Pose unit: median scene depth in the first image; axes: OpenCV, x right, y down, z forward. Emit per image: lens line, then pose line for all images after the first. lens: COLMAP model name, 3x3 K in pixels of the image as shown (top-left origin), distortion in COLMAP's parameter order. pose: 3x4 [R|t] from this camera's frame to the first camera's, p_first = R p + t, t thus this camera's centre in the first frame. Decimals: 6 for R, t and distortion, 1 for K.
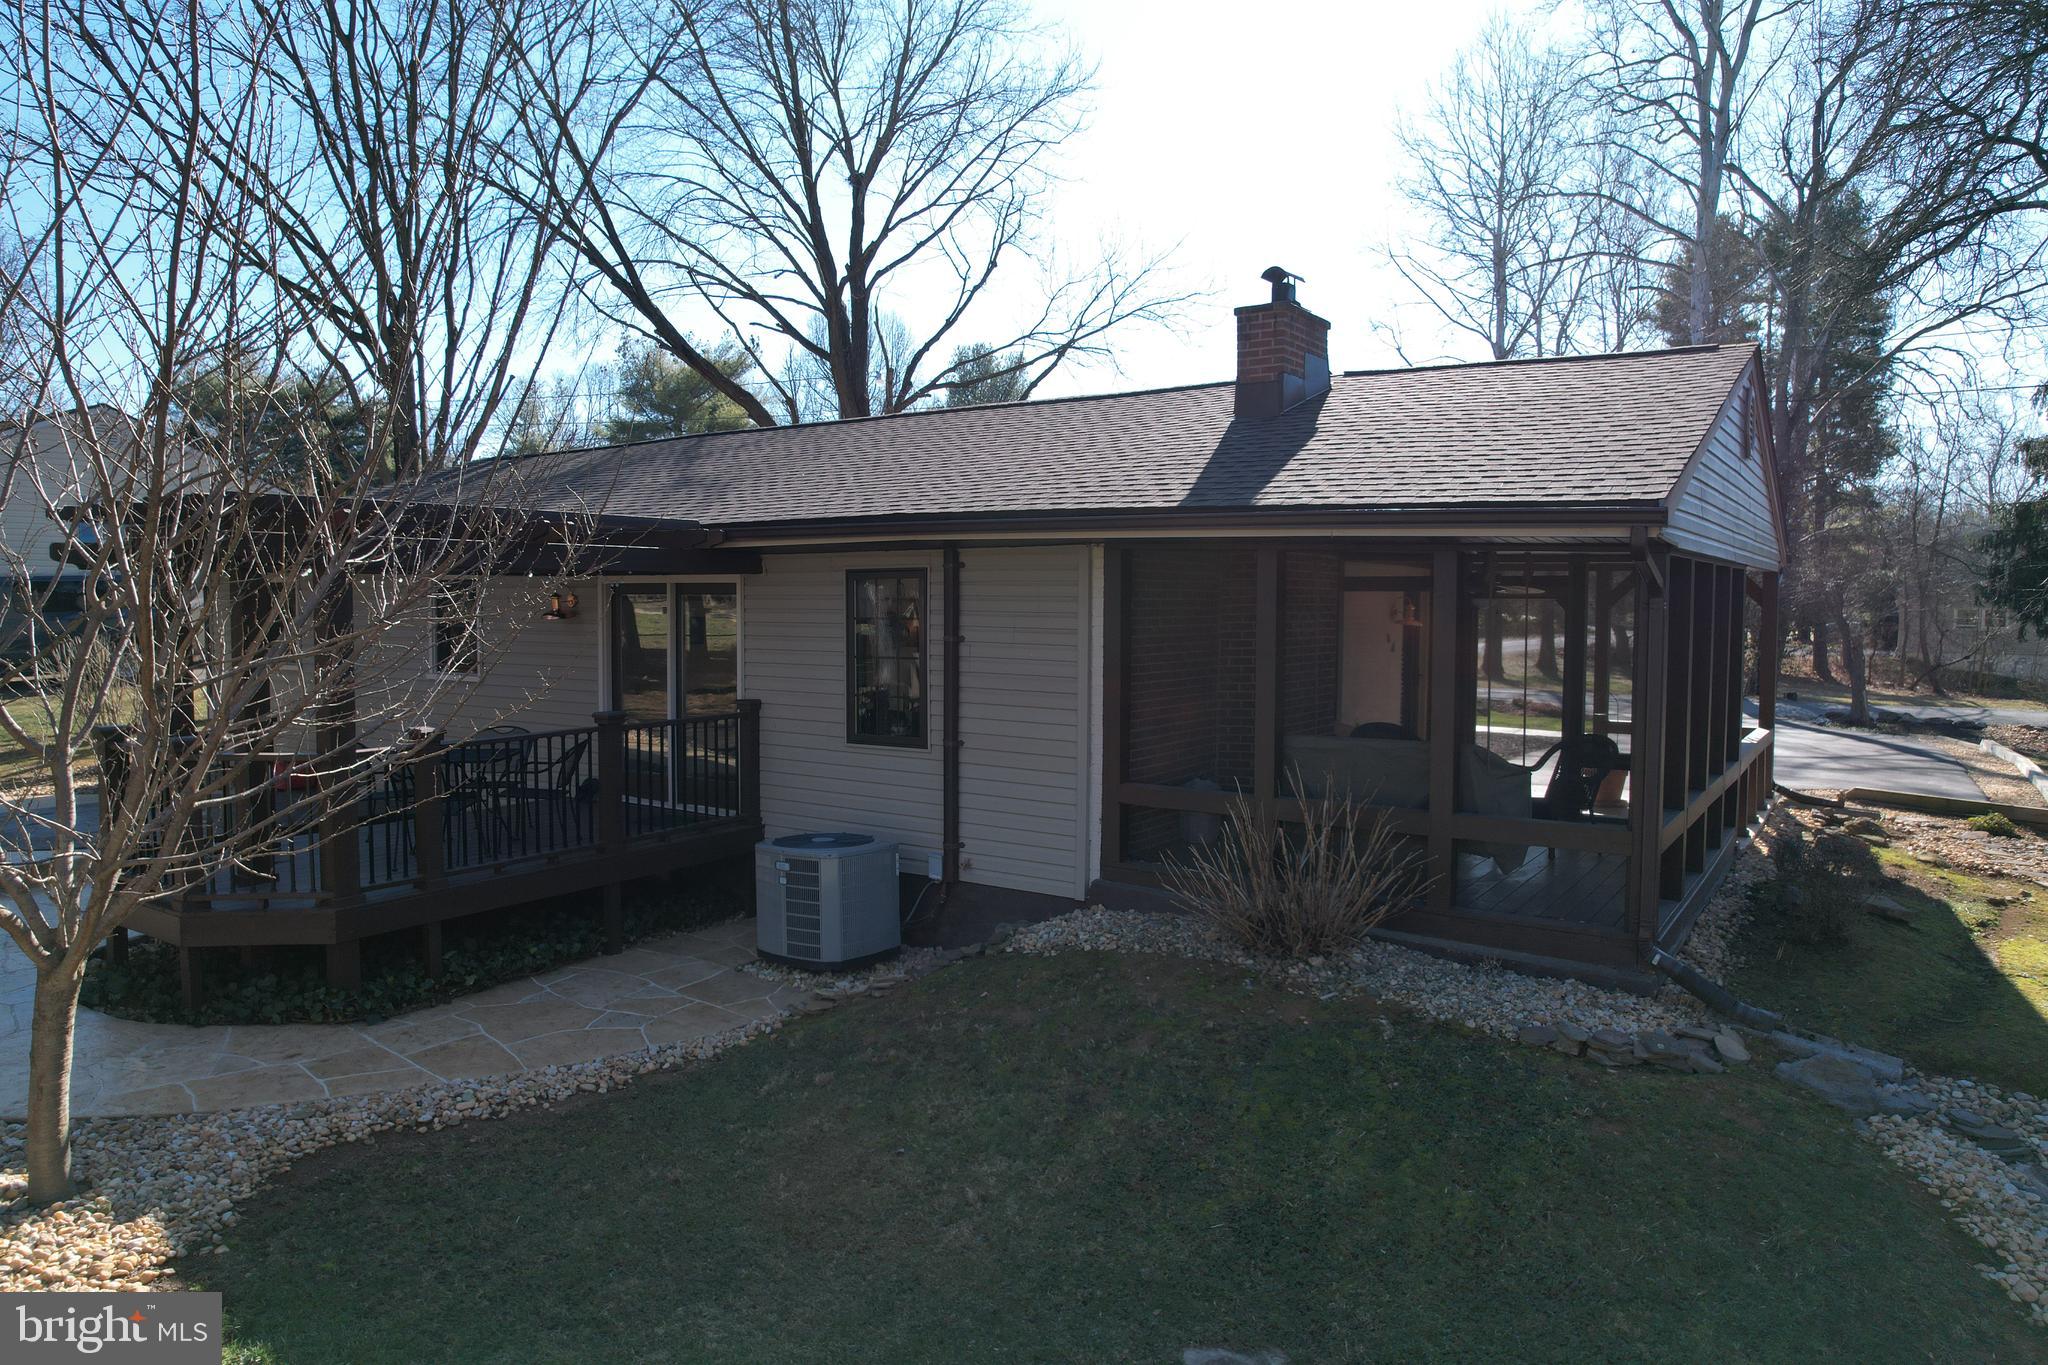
lens RADIAL K [[1292.5, 0, 1027.2], [0, 1292.5, 689.6], [0, 0, 1]] dist [-0.057045, 0.043550]
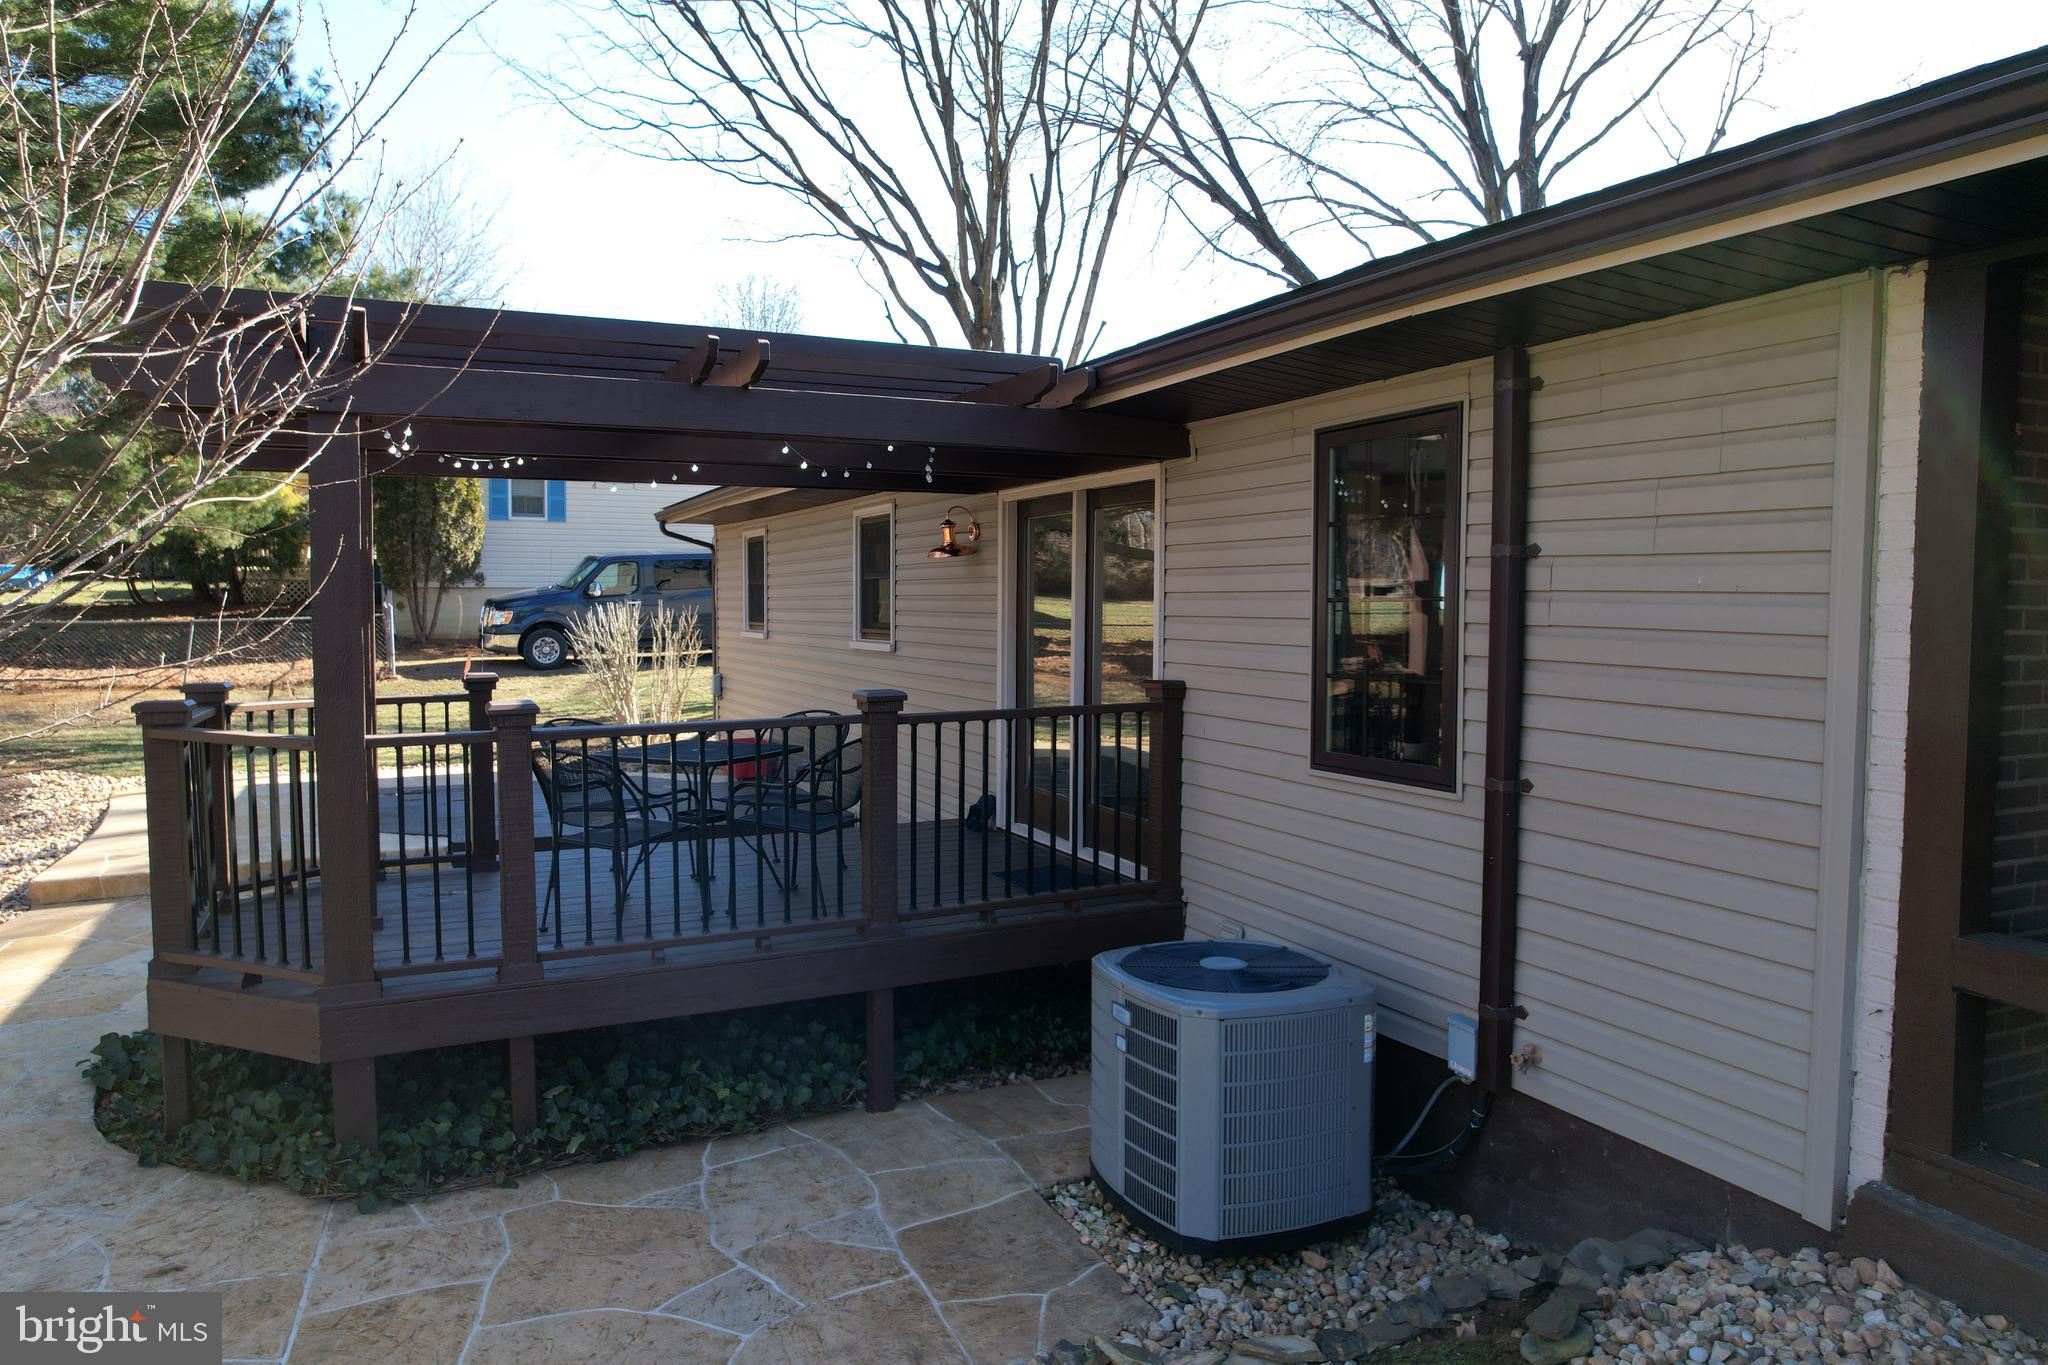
lens RADIAL K [[1292.5, 0, 1033.5], [0, 1292.5, 676.0], [0, 0, 1]] dist [-0.057045, 0.043550]
pose [[0.865150, 0.026734, -0.500800, 0.021049], [-0.032173, 0.999480, -0.002224, 0.009306], [0.500480, 0.018037, 0.865560, 0.492890]]
